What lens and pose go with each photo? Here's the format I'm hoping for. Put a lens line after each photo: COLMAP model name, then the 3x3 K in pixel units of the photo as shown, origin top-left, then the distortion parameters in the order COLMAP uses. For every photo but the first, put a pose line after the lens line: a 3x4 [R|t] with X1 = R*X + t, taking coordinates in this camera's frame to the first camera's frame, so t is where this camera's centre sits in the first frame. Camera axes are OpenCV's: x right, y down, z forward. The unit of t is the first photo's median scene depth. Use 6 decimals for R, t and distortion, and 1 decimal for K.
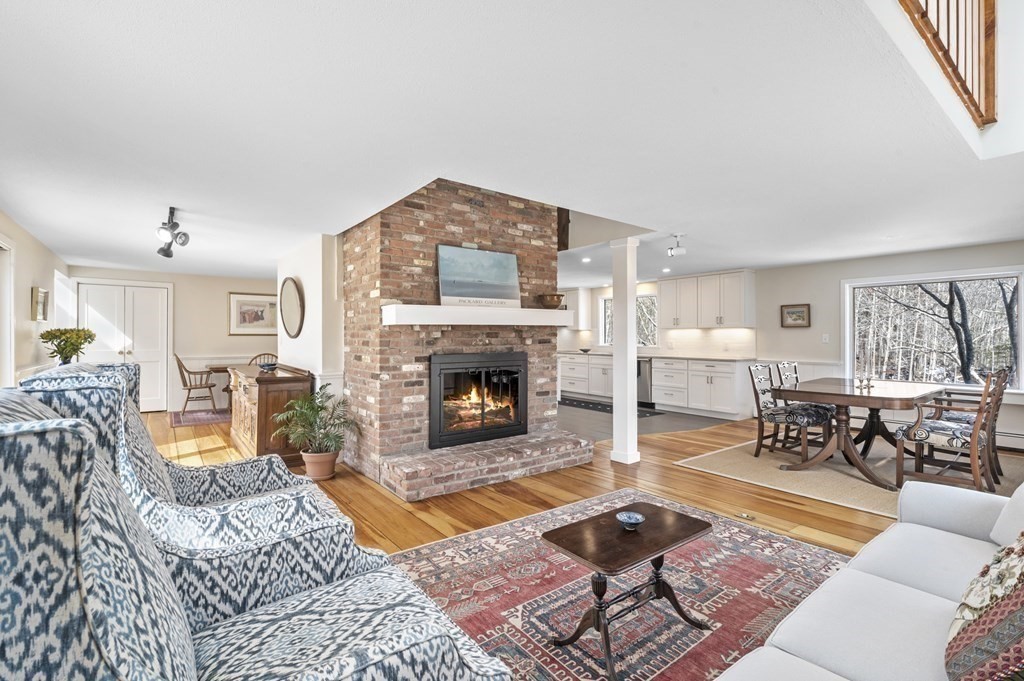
lens RADIAL K [[469.2, 0, 511.8], [0, 469.2, 339.0], [0, 0, 1]] dist [0.000065, 0.000004]
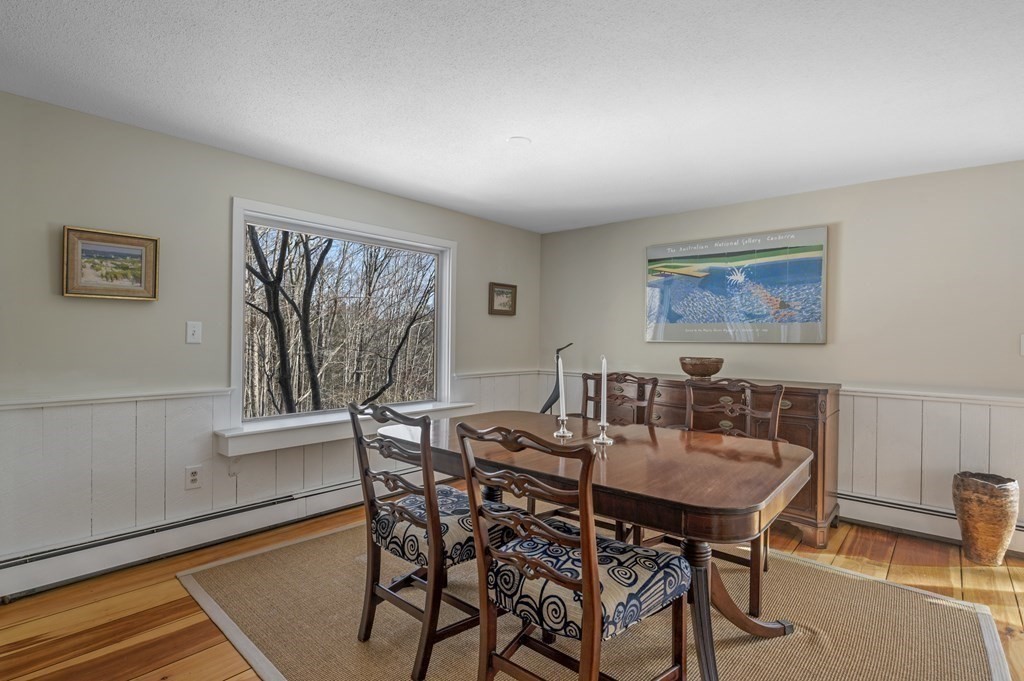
lens RADIAL K [[493.6, 0, 511.1], [0, 493.6, 339.1], [0, 0, 1]] dist [0.000228, -0.000003]
pose [[-0.197343, -0.004831, 0.980323, 0.192135], [-0.010534, 0.999941, 0.002807, 0.000580], [-0.980278, -0.009773, -0.197382, 0.785293]]
